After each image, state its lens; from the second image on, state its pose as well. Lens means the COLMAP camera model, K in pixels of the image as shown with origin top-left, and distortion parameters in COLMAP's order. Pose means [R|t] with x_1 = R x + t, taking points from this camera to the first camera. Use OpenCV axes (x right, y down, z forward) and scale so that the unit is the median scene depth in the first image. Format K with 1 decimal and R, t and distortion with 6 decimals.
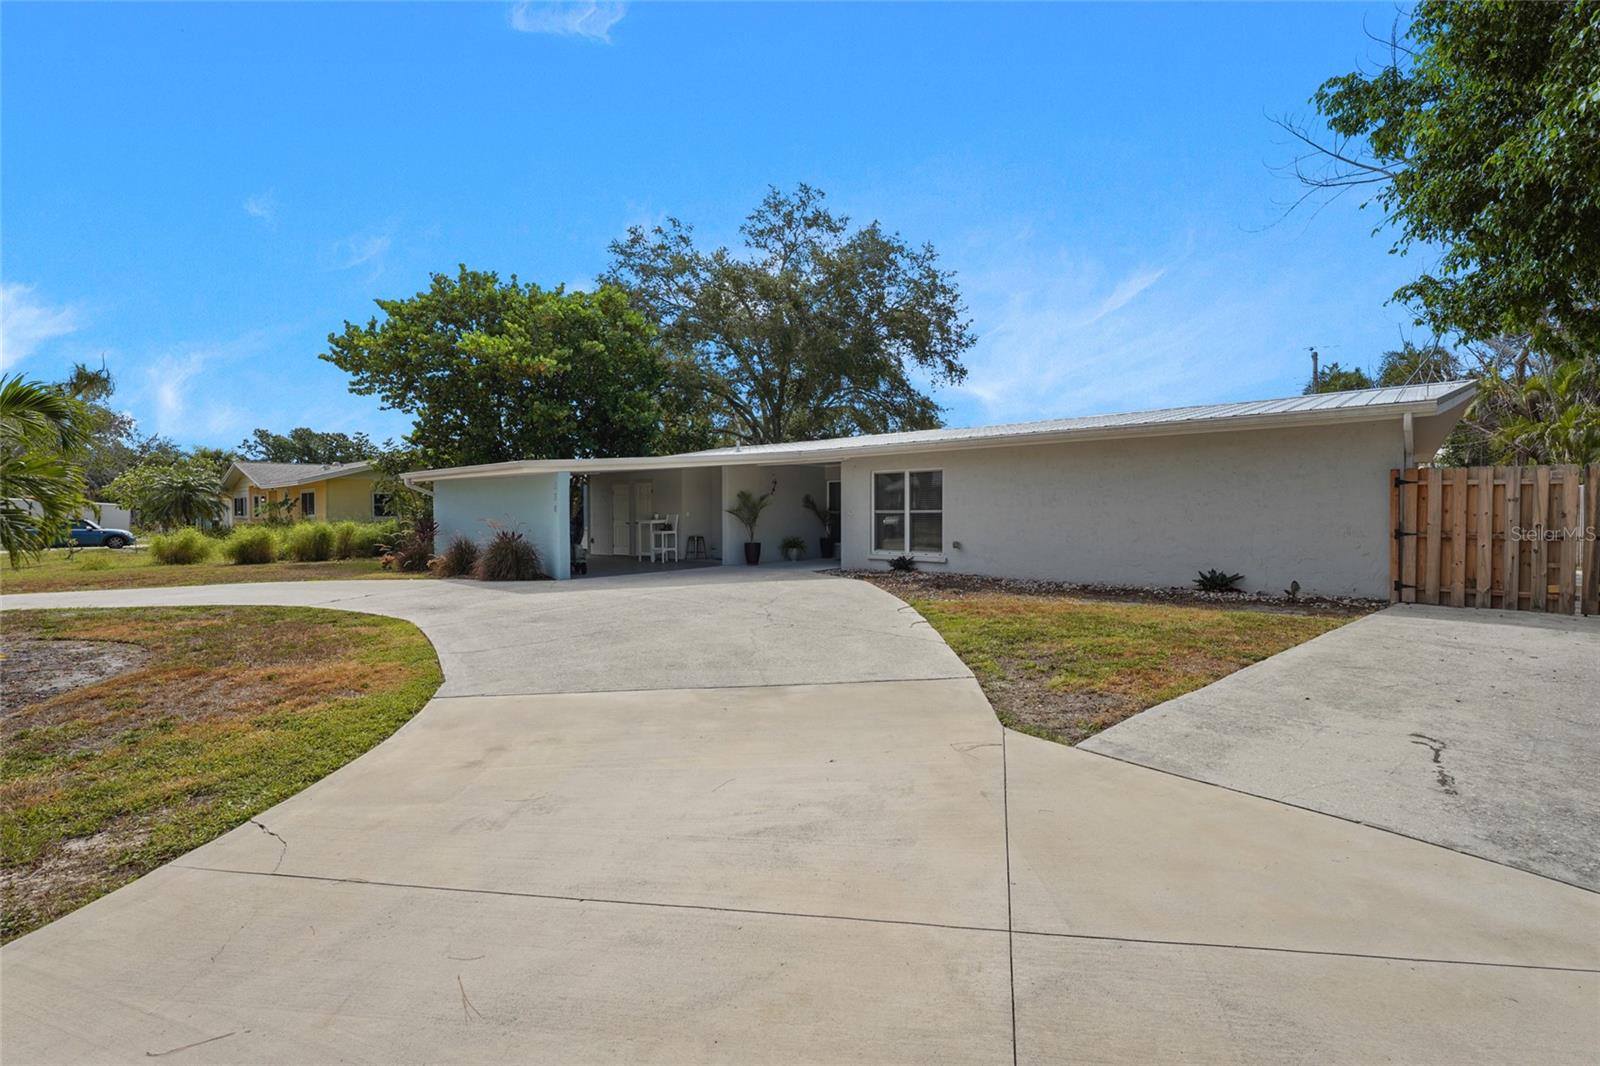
lens RADIAL K [[703.6, 0, 800.0], [0, 703.6, 533.0], [0, 0, 1]] dist [0.000620, 0.000095]
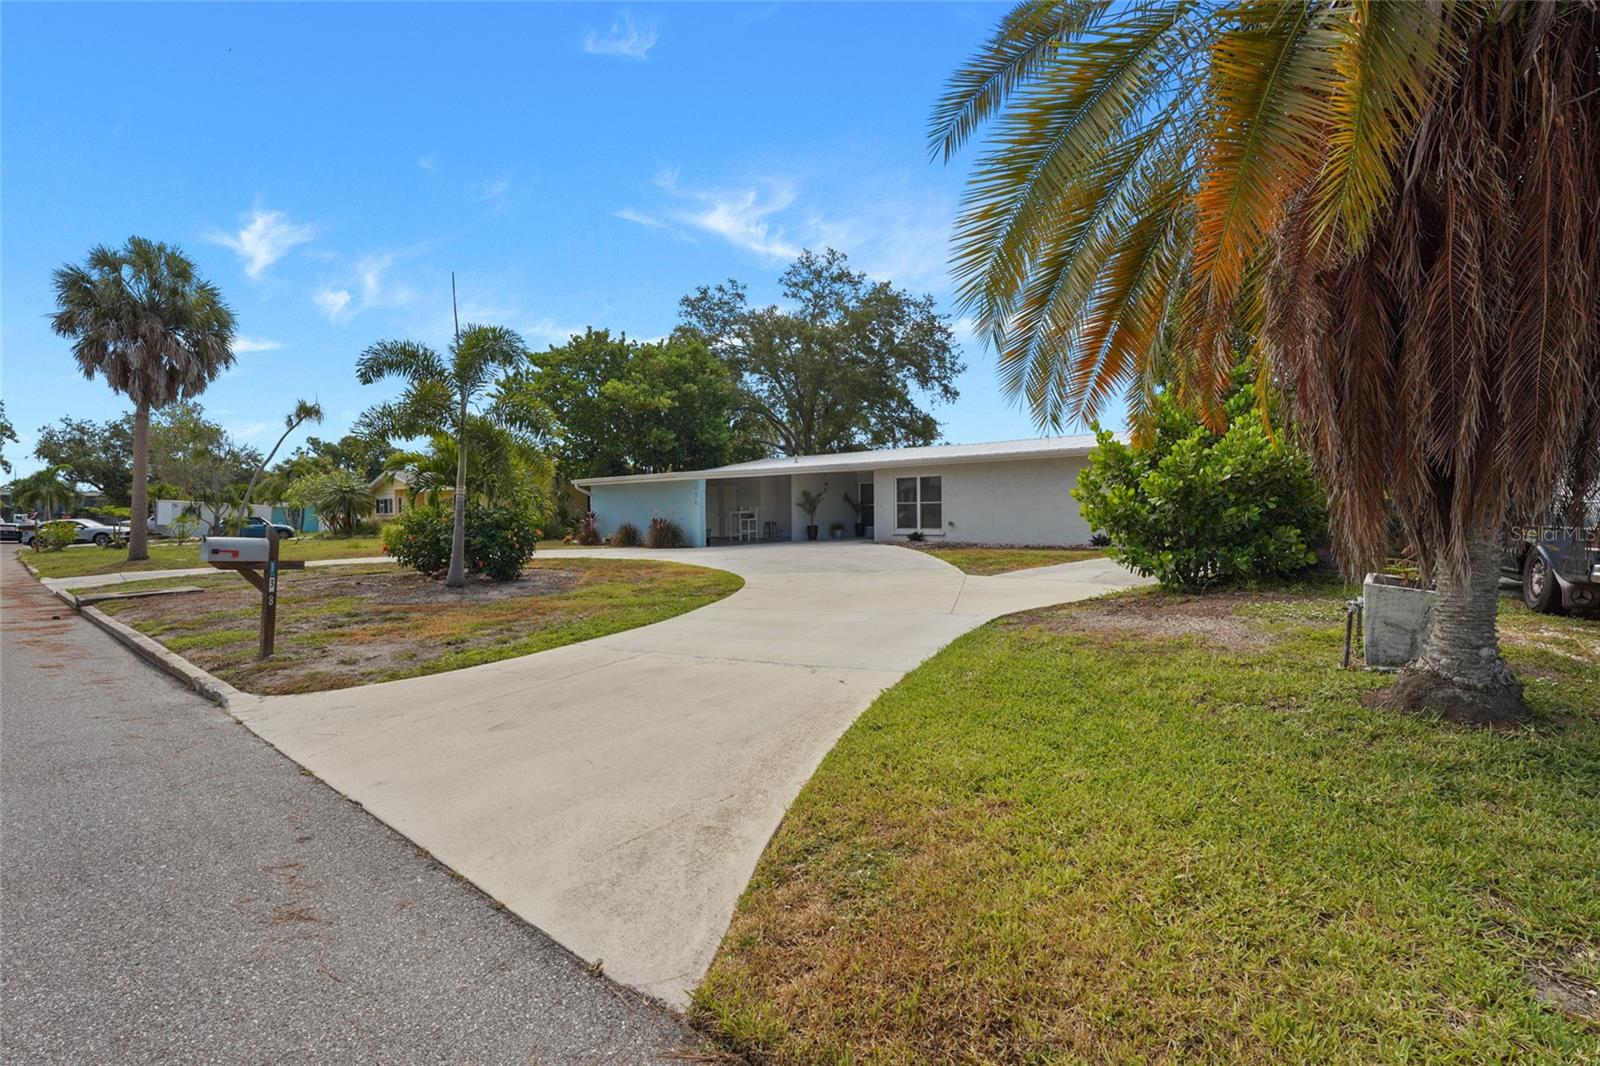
lens RADIAL K [[717.8, 0, 795.0], [0, 717.8, 548.9], [0, 0, 1]] dist [-0.000446, -0.000043]
pose [[0.999958, -0.008685, 0.003033, -0.068761], [0.008613, 0.999704, 0.022760, 0.017753], [-0.003230, -0.022733, 0.999736, -0.316602]]
